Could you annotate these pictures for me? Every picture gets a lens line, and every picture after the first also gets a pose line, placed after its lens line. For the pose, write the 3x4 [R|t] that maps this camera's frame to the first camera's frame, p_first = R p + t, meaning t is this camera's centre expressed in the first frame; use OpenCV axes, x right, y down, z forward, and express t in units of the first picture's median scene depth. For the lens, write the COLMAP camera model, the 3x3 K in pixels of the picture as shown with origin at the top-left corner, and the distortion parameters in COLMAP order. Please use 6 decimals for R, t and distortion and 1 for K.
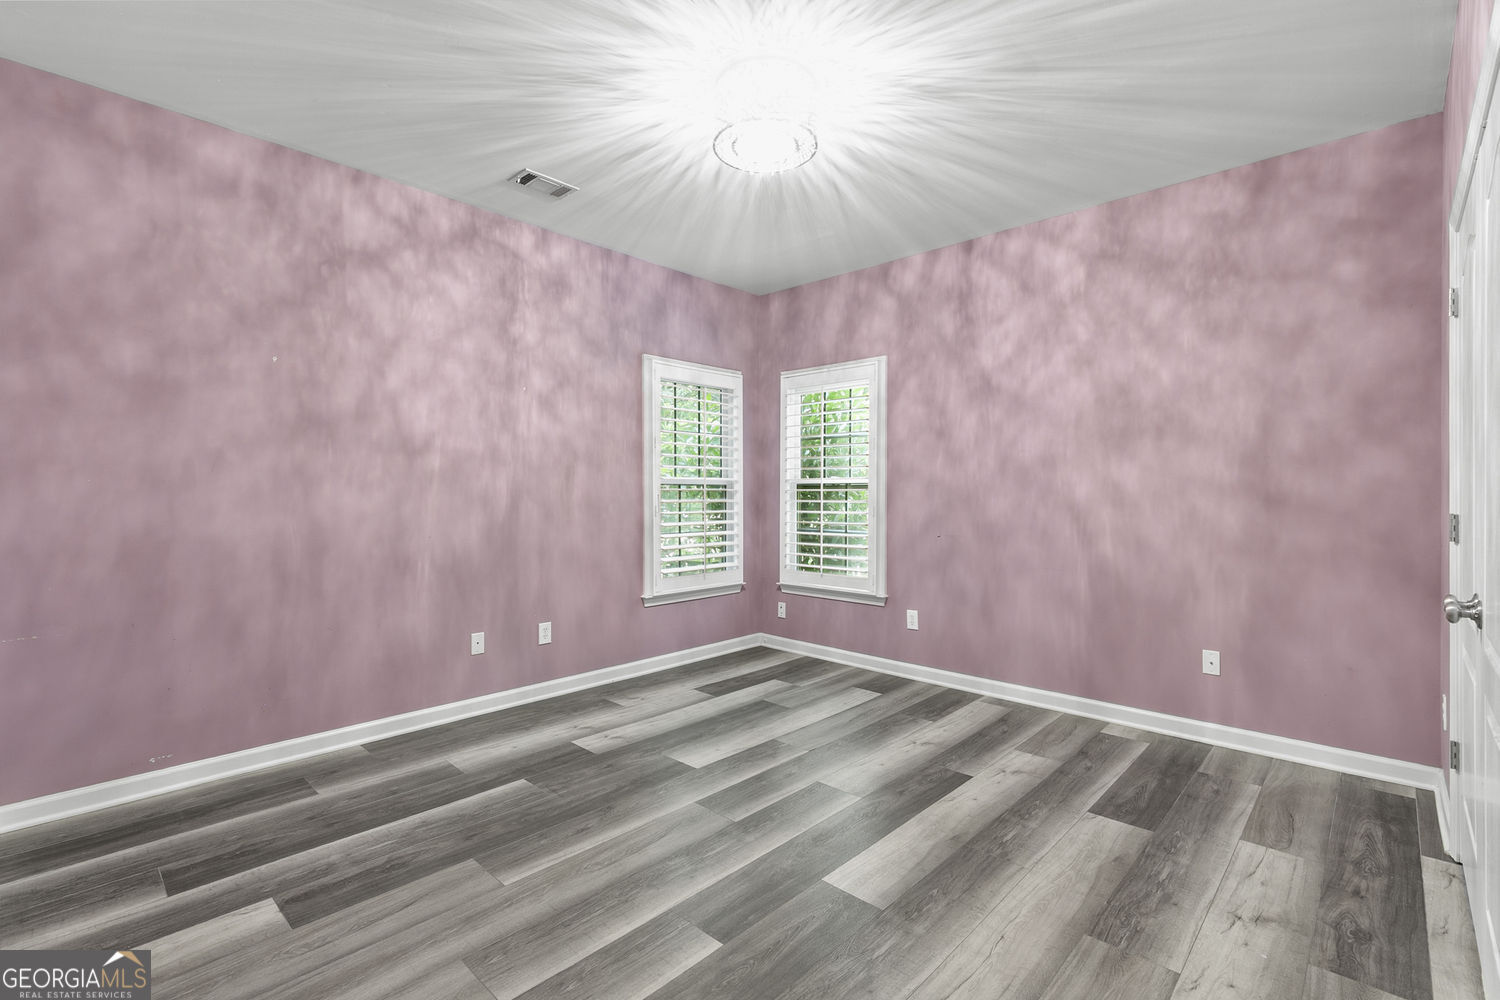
lens RADIAL K [[672.9, 0, 750.6], [0, 672.9, 497.1], [0, 0, 1]] dist [0.010049, -0.002654]
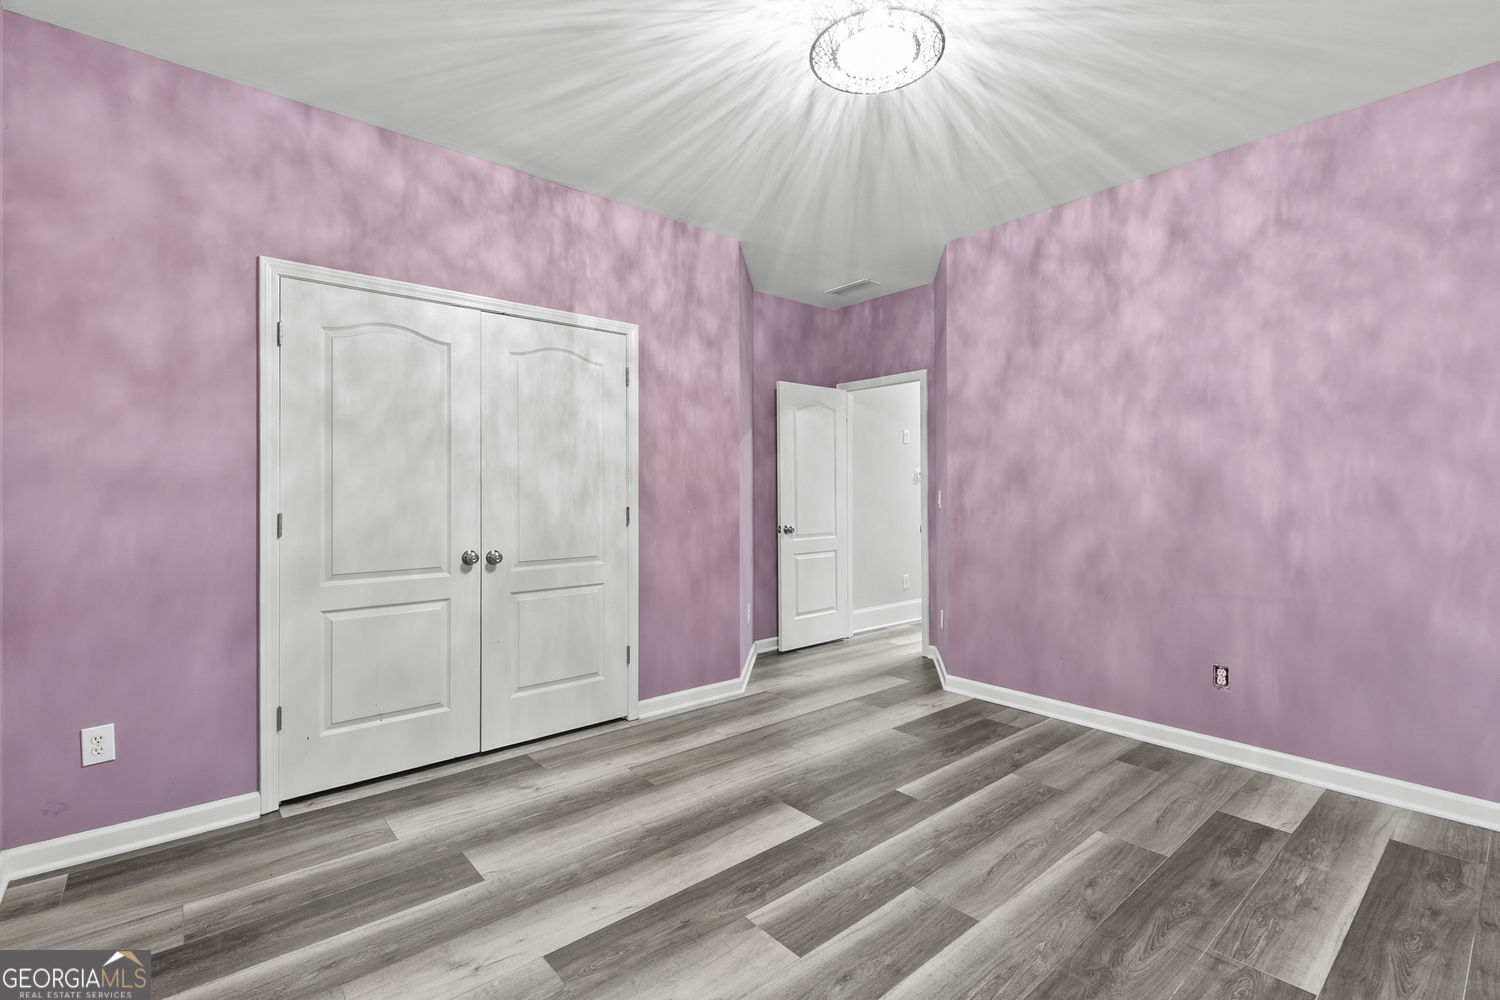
lens RADIAL K [[672.9, 0, 747.2], [0, 672.9, 495.5], [0, 0, 1]] dist [0.010049, -0.002654]
pose [[-0.993716, 0.002881, 0.111894, 0.100809], [0.003806, 0.999960, 0.008048, -0.014112], [-0.111866, 0.008423, -0.993688, 2.134056]]
